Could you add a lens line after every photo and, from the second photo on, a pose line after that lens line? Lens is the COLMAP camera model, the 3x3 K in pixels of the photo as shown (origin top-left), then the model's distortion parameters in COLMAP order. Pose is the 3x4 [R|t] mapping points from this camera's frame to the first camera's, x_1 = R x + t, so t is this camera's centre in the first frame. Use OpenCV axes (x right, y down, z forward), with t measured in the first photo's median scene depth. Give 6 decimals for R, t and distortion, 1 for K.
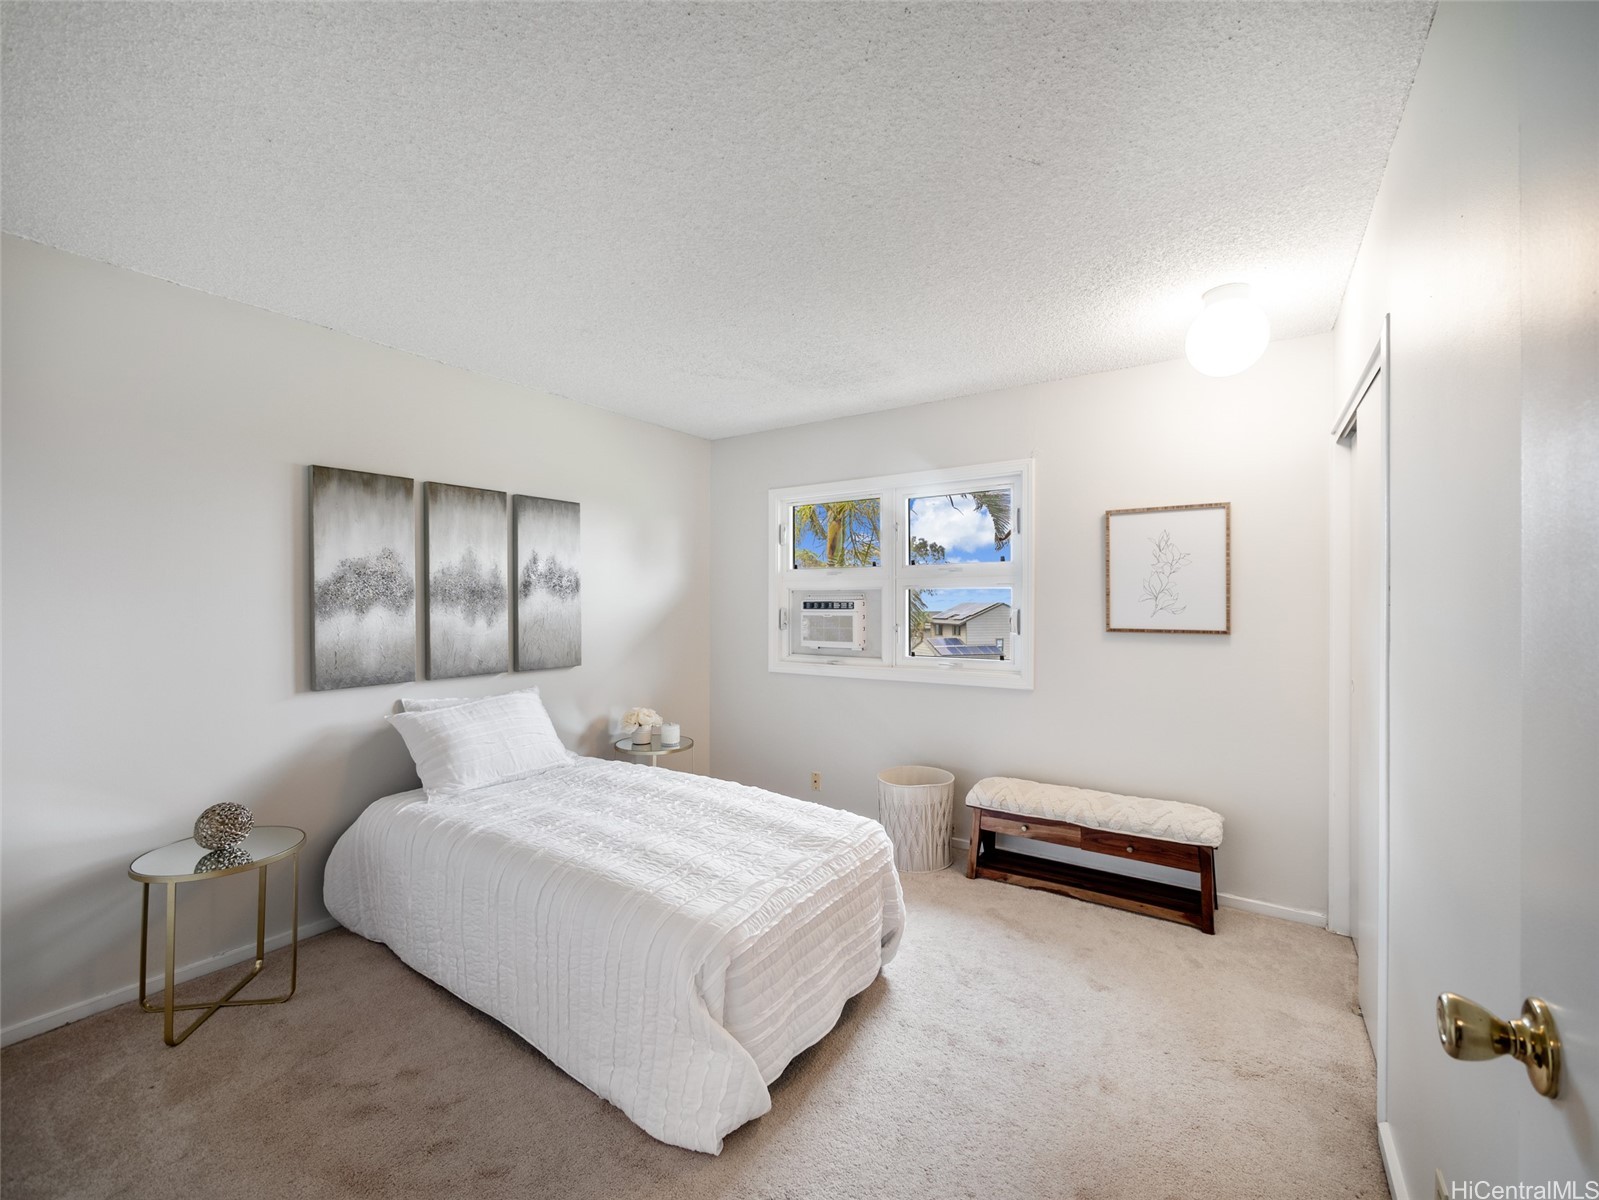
lens RADIAL K [[674.7, 0, 795.1], [0, 674.7, 598.9], [0, 0, 1]] dist [-0.004649, 0.000005]
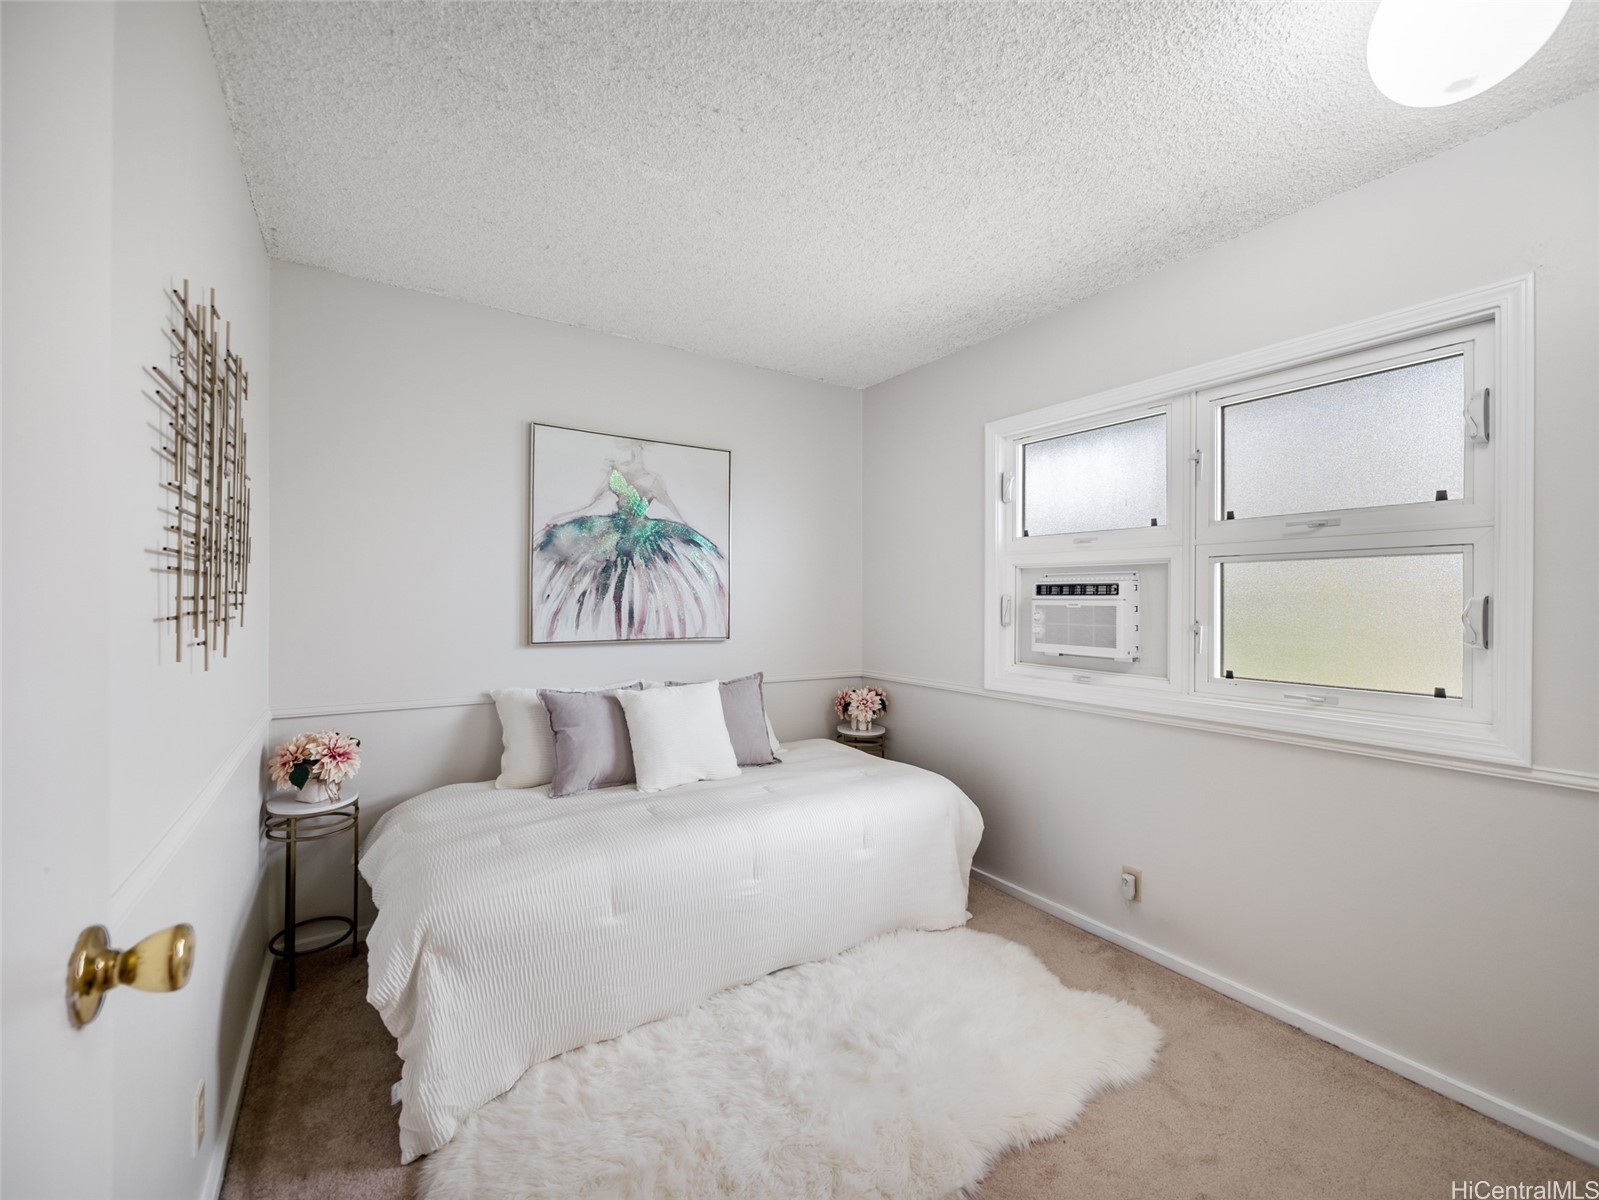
lens RADIAL K [[667.0, 0, 797.1], [0, 667.0, 597.7], [0, 0, 1]] dist [0.002224, 0.000150]
pose [[0.918861, 0.002234, -0.394574, 0.056595], [-0.001740, 0.999997, 0.001611, 0.016759], [0.394577, -0.000793, 0.918863, 0.310223]]
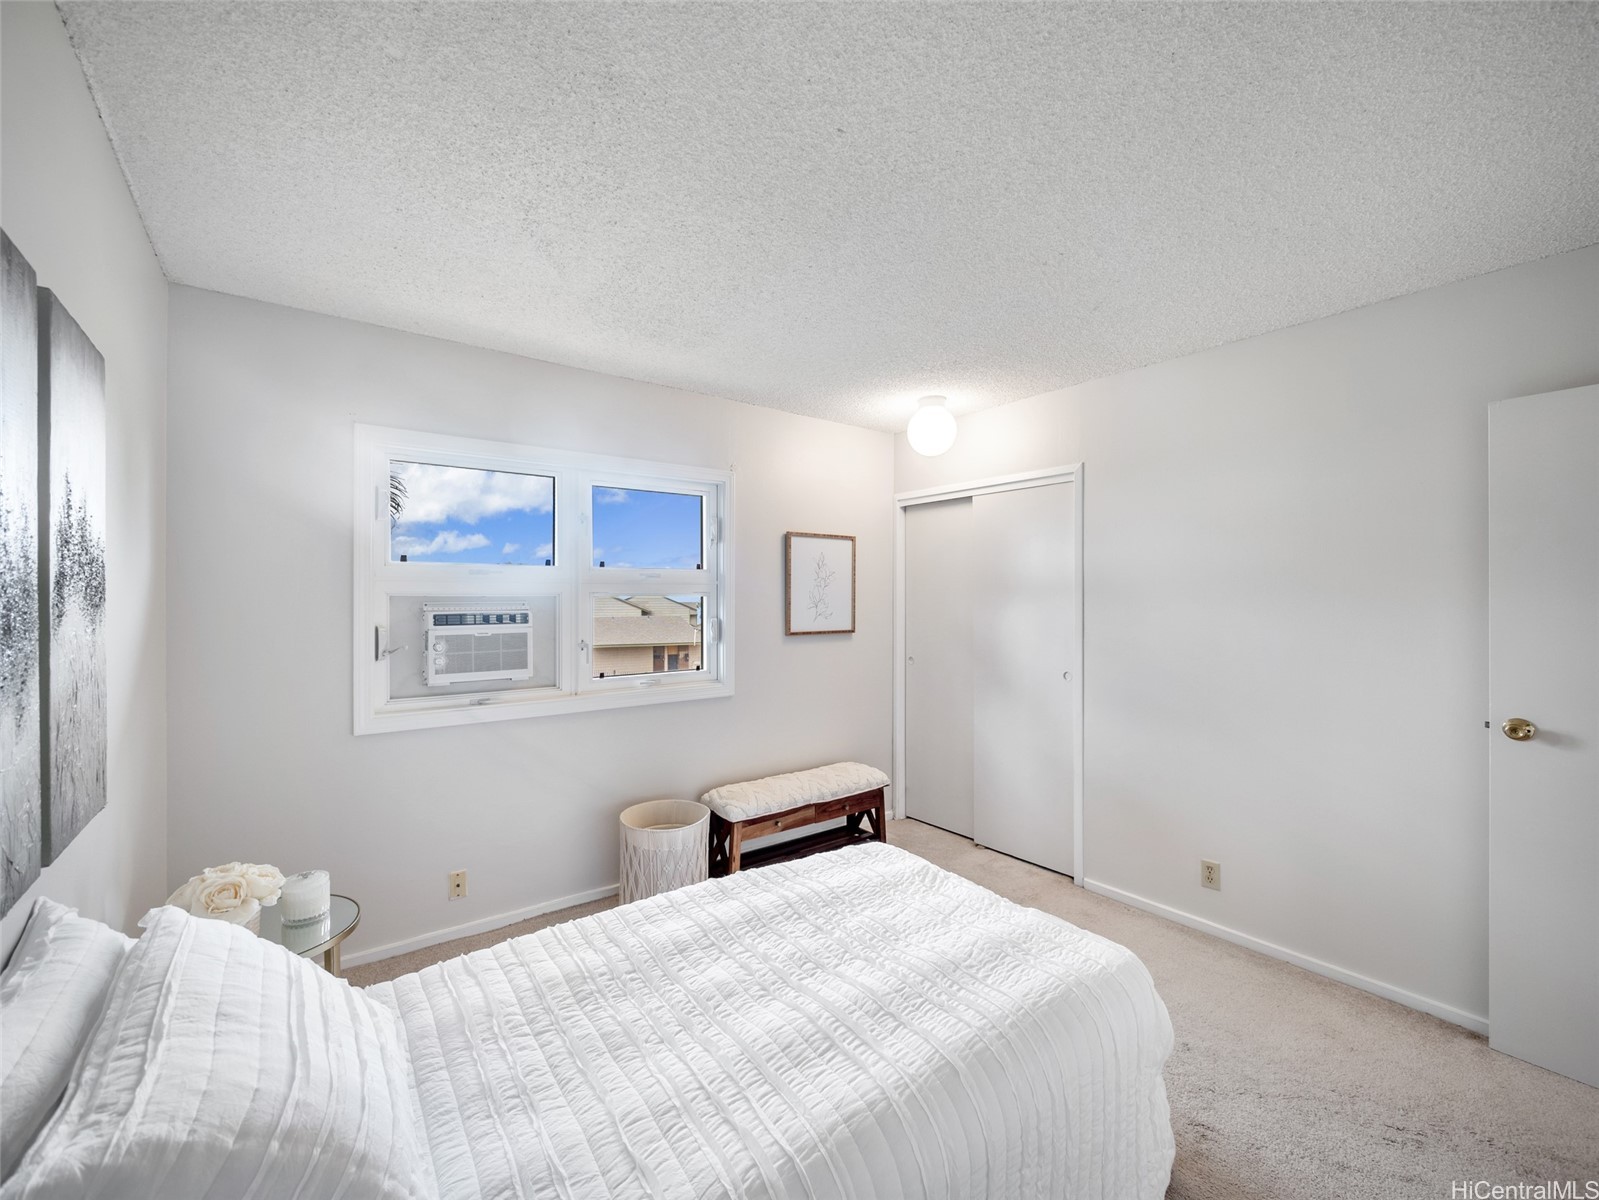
lens RADIAL K [[674.7, 0, 795.1], [0, 674.7, 598.9], [0, 0, 1]] dist [-0.004649, 0.000005]
pose [[0.312337, 0.000390, 0.949971, -0.501636], [-0.001247, 0.999999, -0.000001, -0.011293], [-0.949971, -0.001185, 0.312337, 0.487904]]
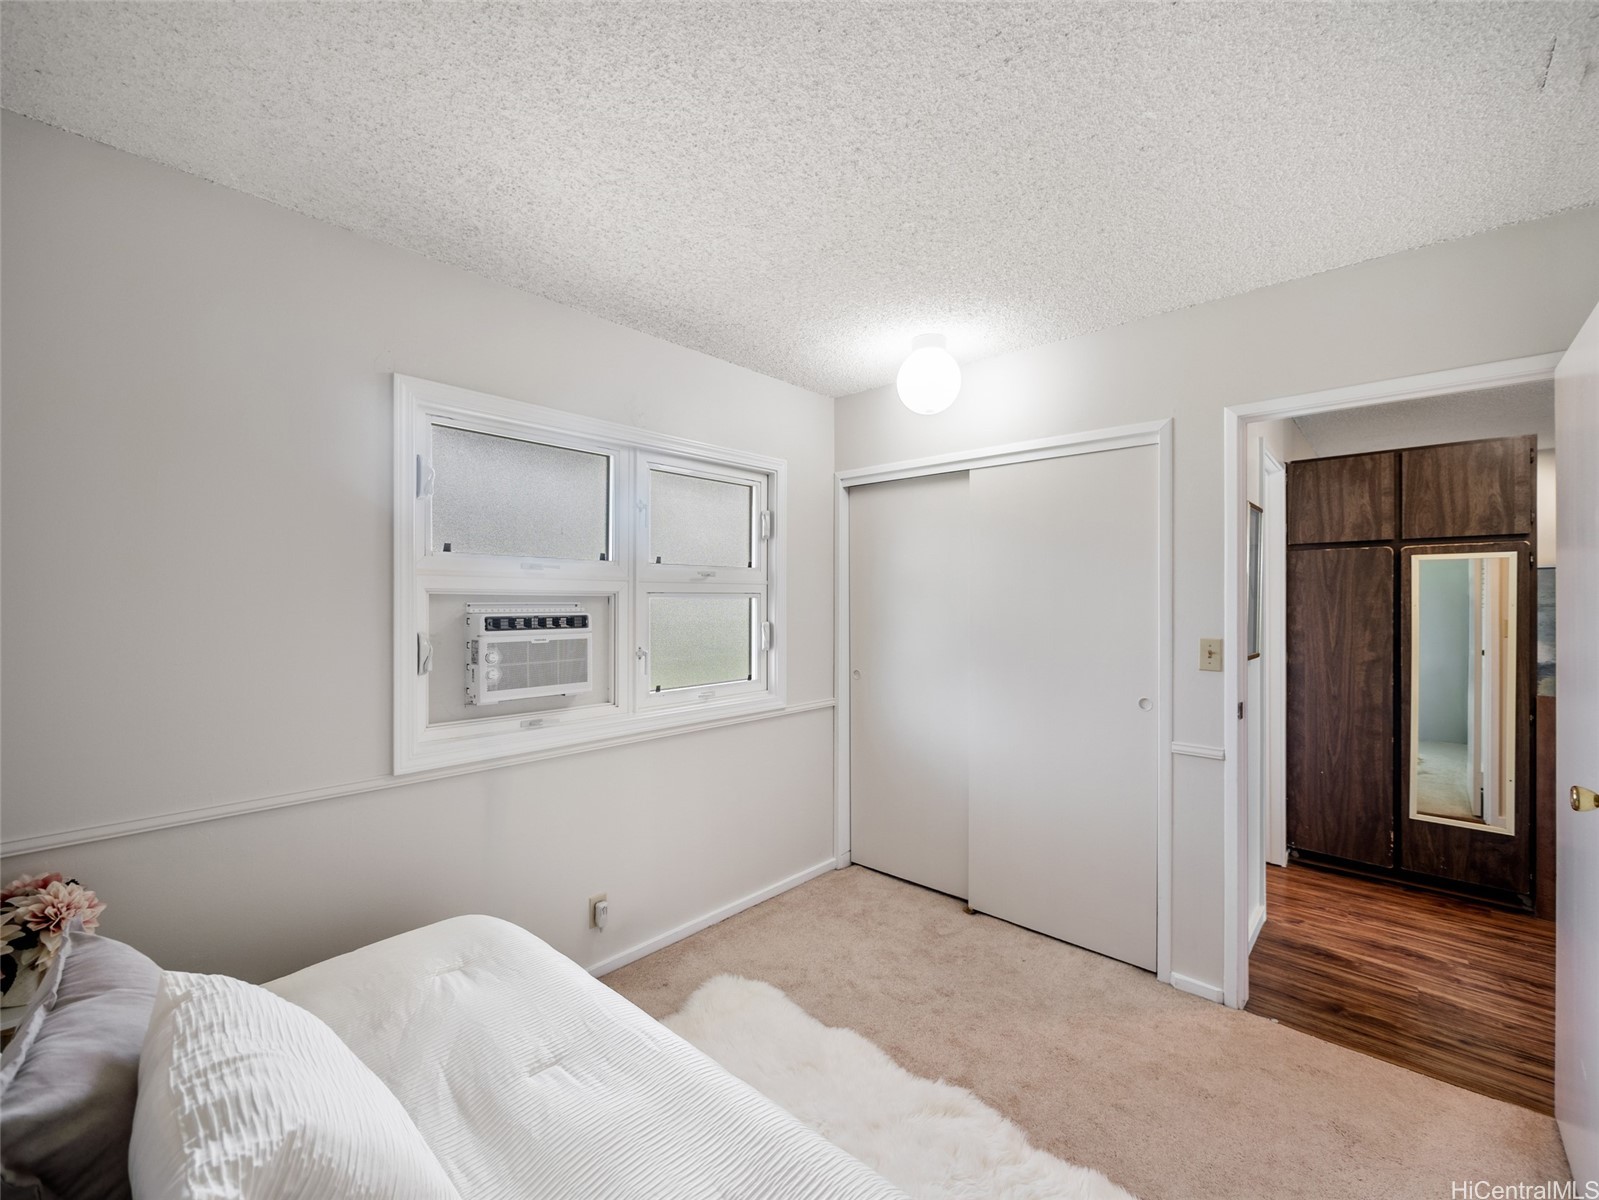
lens RADIAL K [[674.7, 0, 795.1], [0, 674.7, 598.9], [0, 0, 1]] dist [-0.004649, 0.000005]
pose [[0.138242, 0.003871, 0.990391, -0.481670], [-0.006308, 0.999976, -0.003028, -0.009947], [-0.990378, -0.005828, 0.138263, 0.712362]]
